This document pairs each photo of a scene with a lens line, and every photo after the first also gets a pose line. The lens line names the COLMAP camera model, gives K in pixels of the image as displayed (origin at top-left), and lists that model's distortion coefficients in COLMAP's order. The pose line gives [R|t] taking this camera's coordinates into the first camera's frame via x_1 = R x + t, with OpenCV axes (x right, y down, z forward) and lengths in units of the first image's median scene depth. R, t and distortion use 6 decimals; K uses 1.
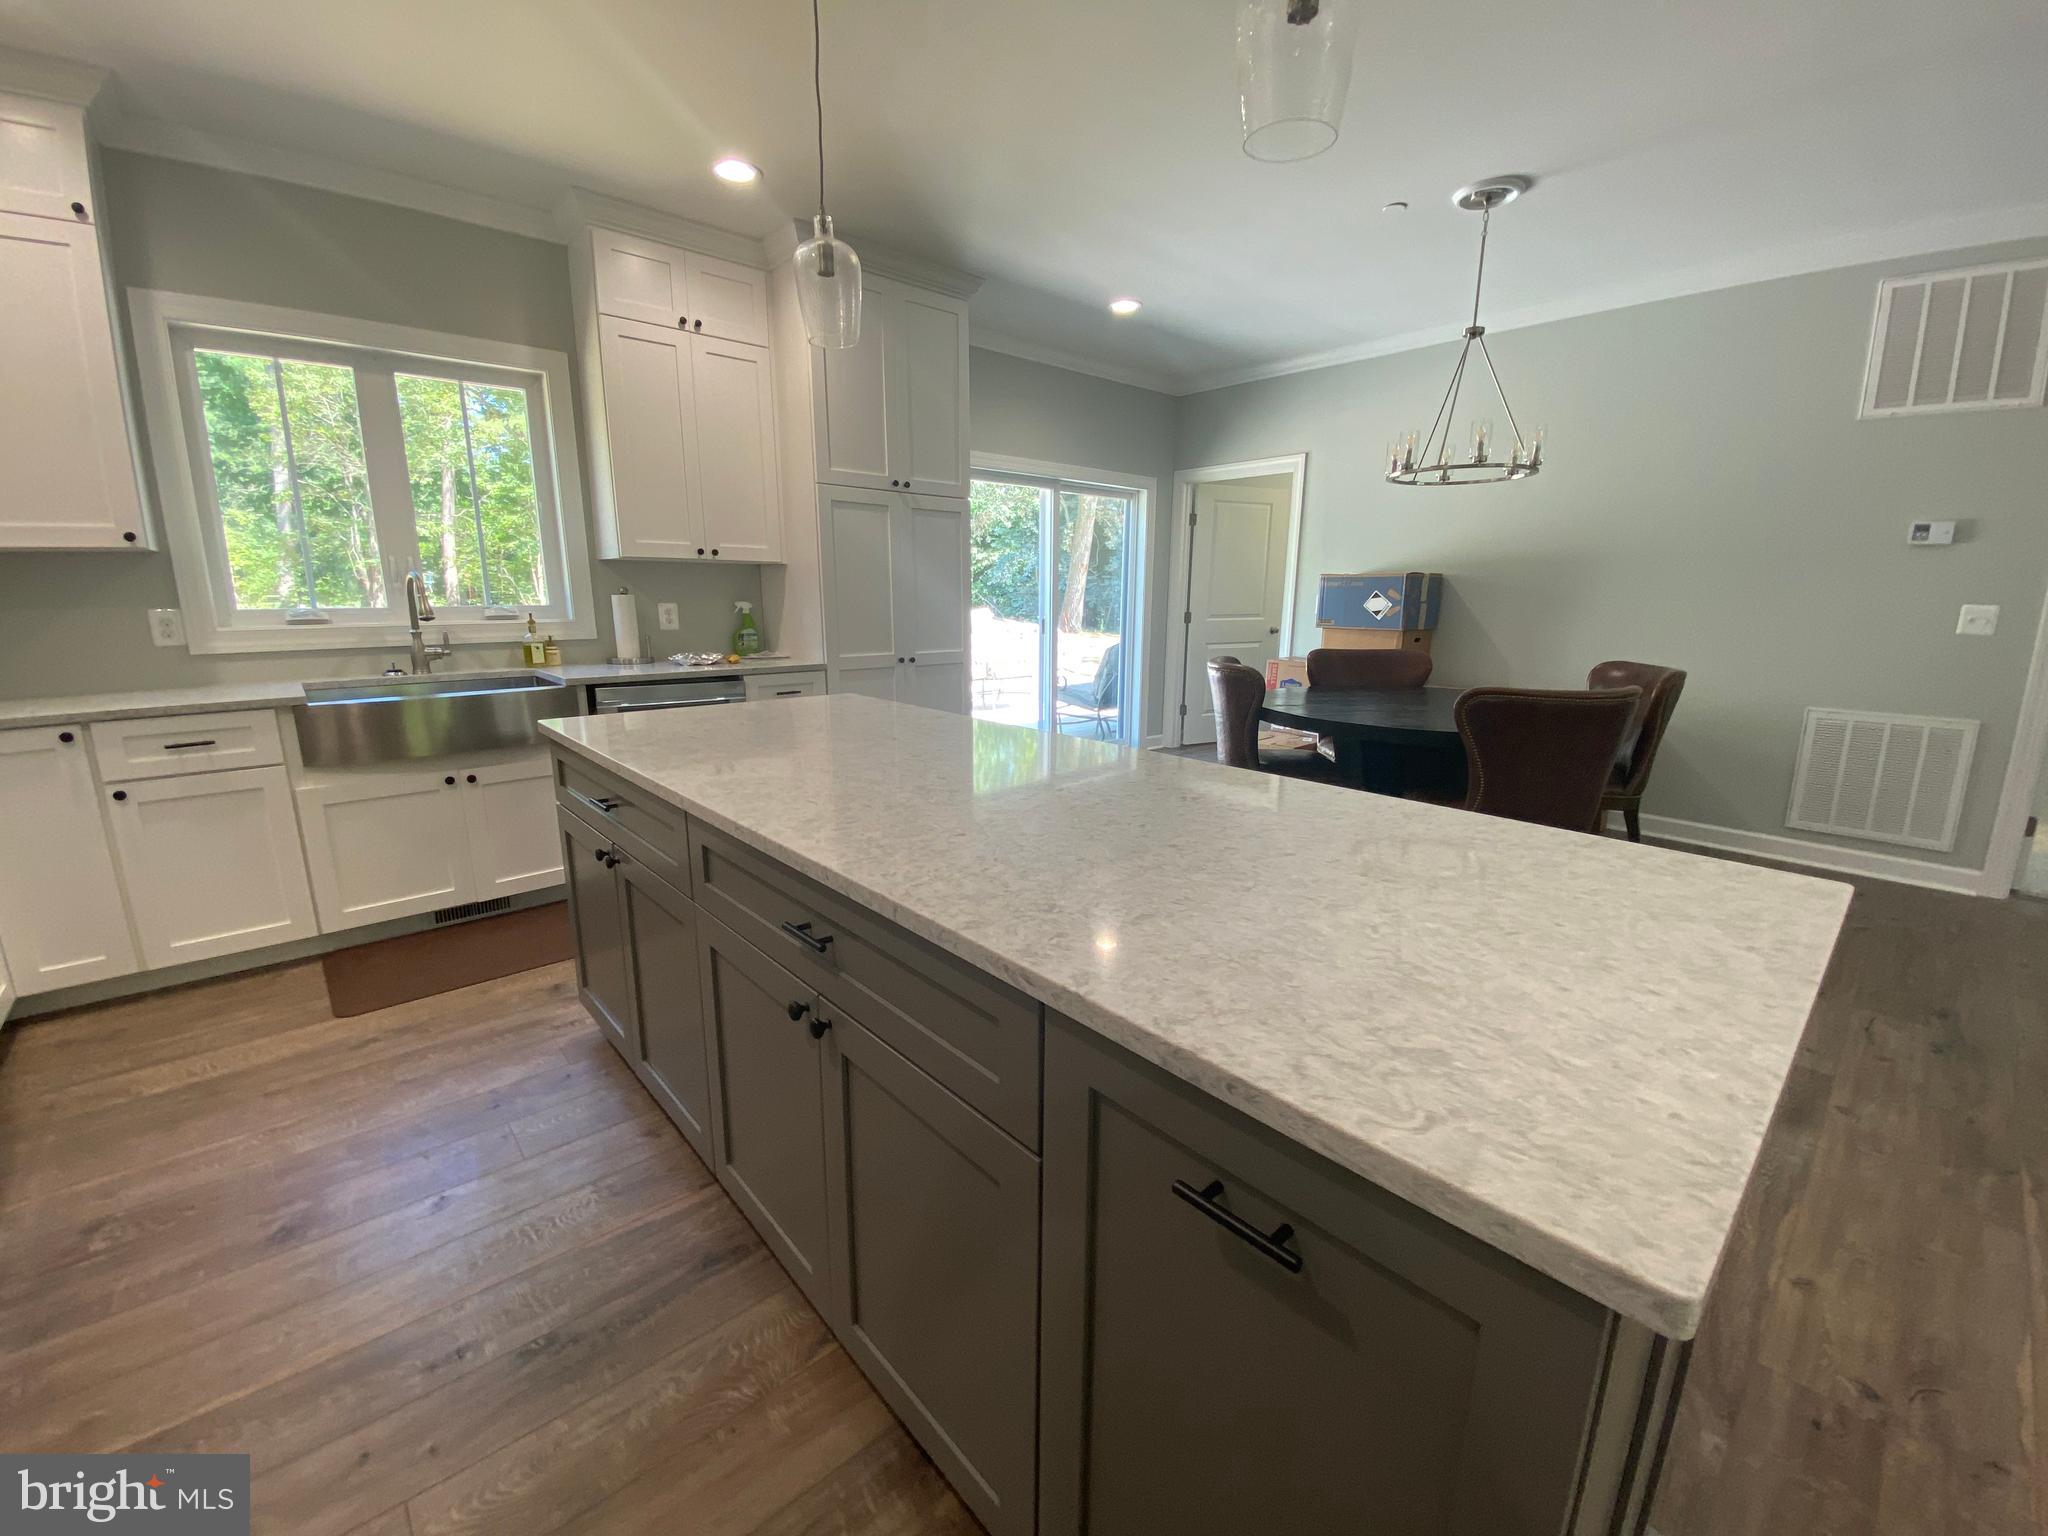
lens RADIAL K [[825.7, 0, 1040.3], [0, 825.7, 765.9], [0, 0, 1]] dist [0.020175, -0.018754]
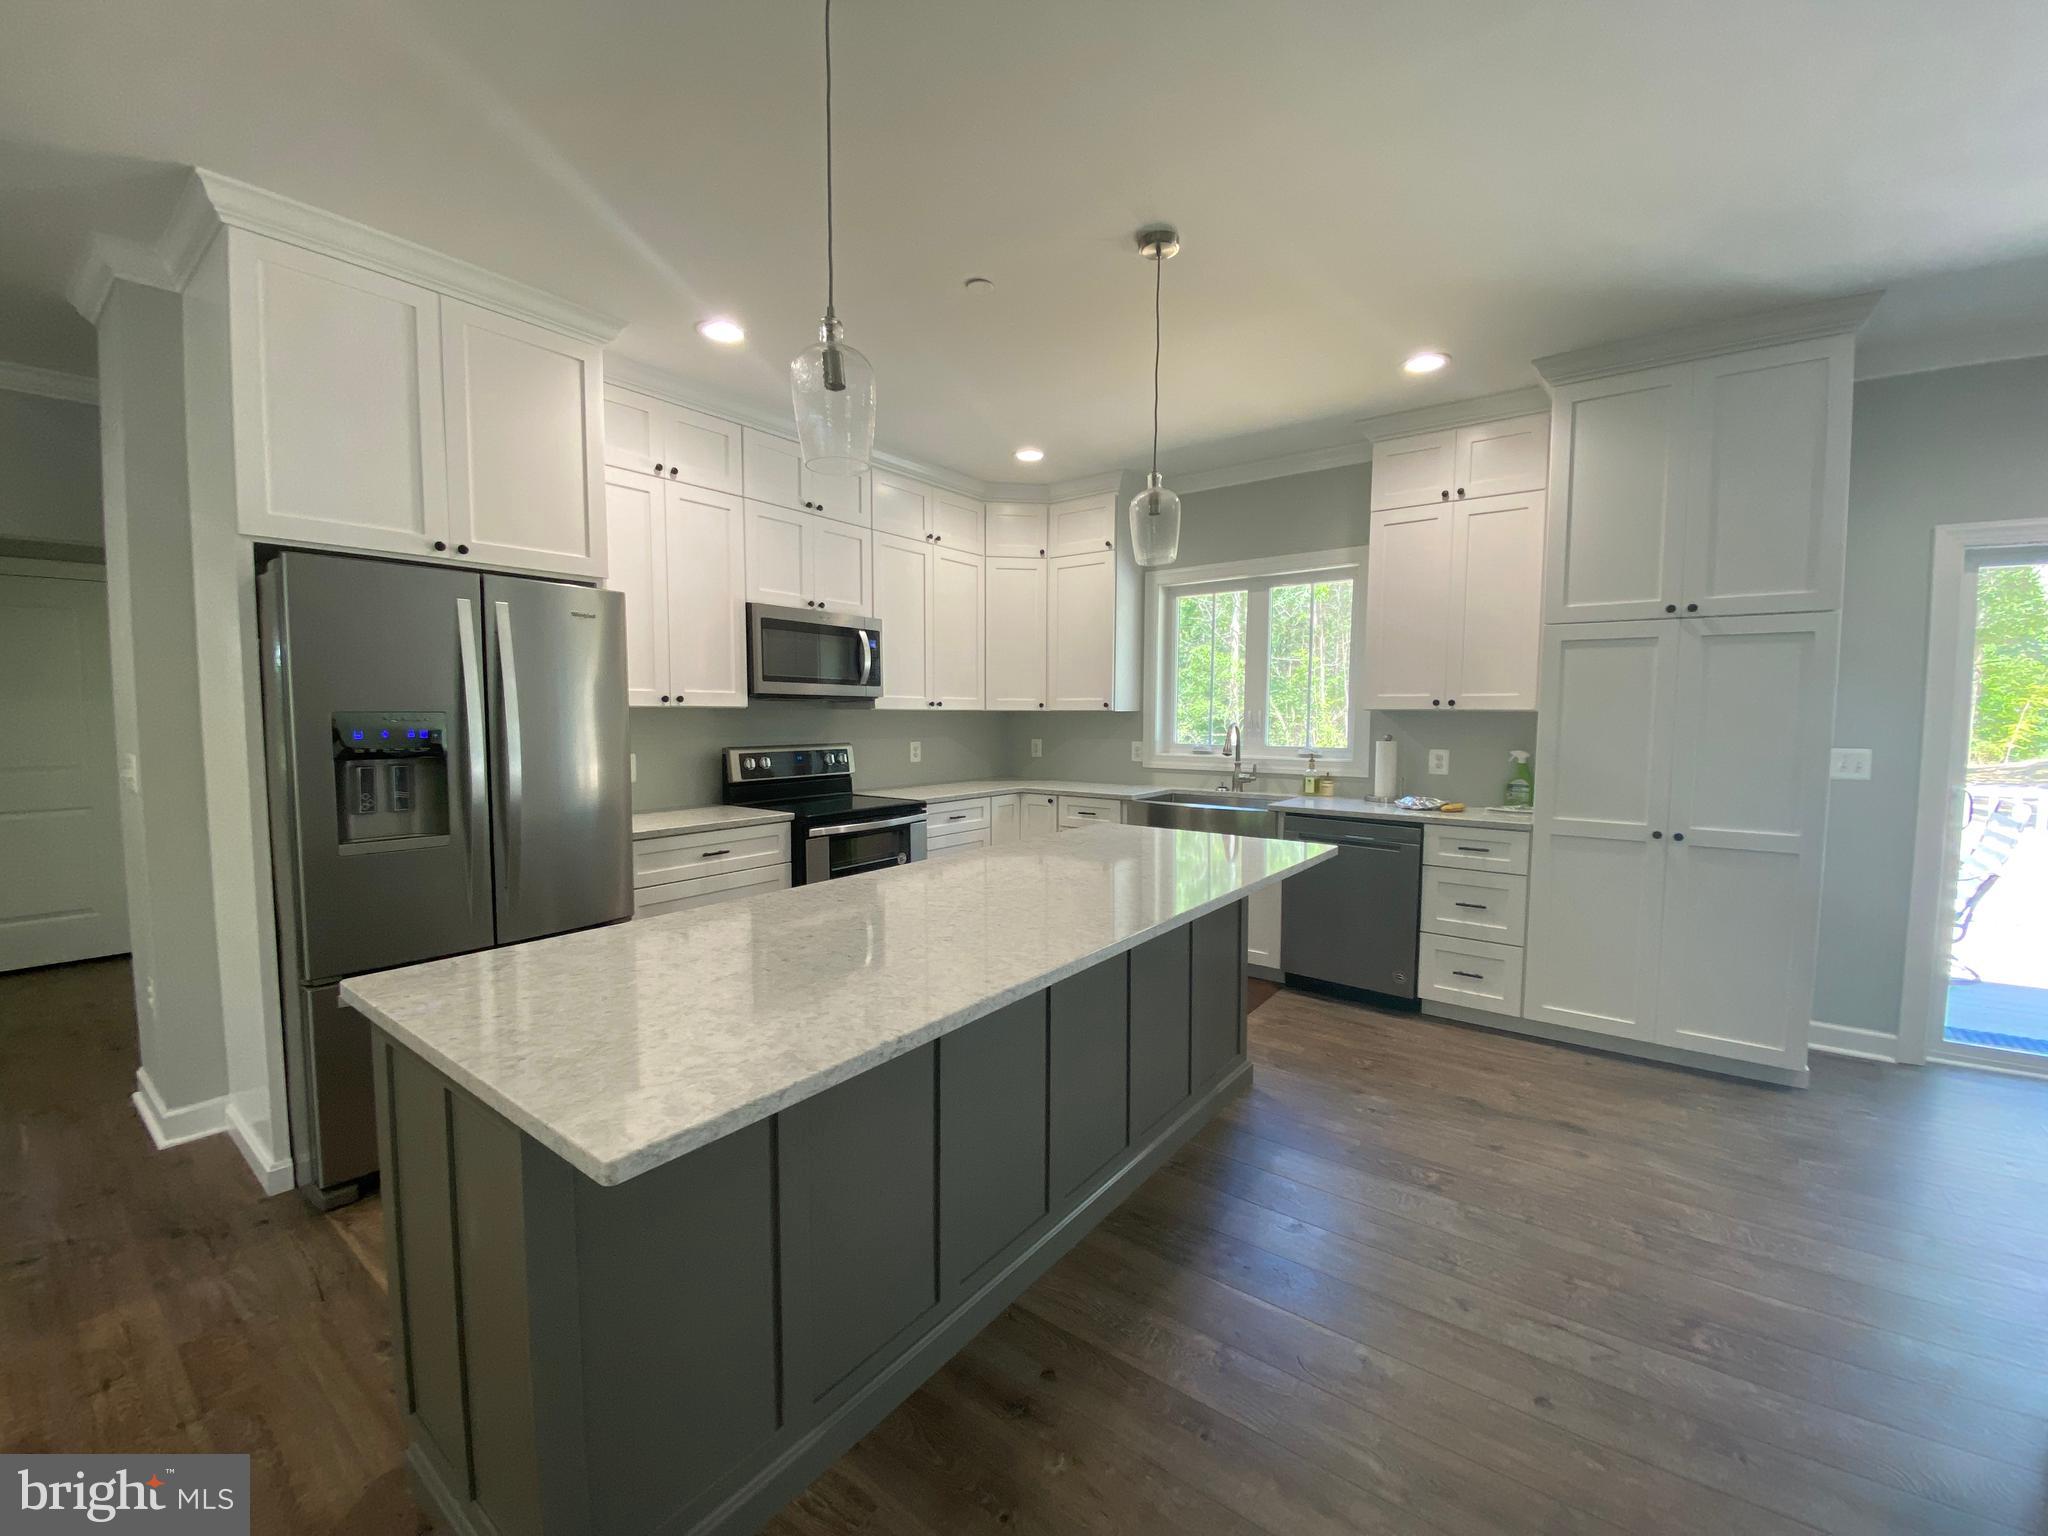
lens RADIAL K [[828.0, 0, 1028.9], [0, 828.0, 767.0], [0, 0, 1]] dist [0.020495, -0.018117]
pose [[0.180322, 0.061603, -0.981677, 0.594948], [-0.207670, 0.977923, 0.023221, -0.111393], [0.961435, 0.199677, 0.189134, 0.375957]]
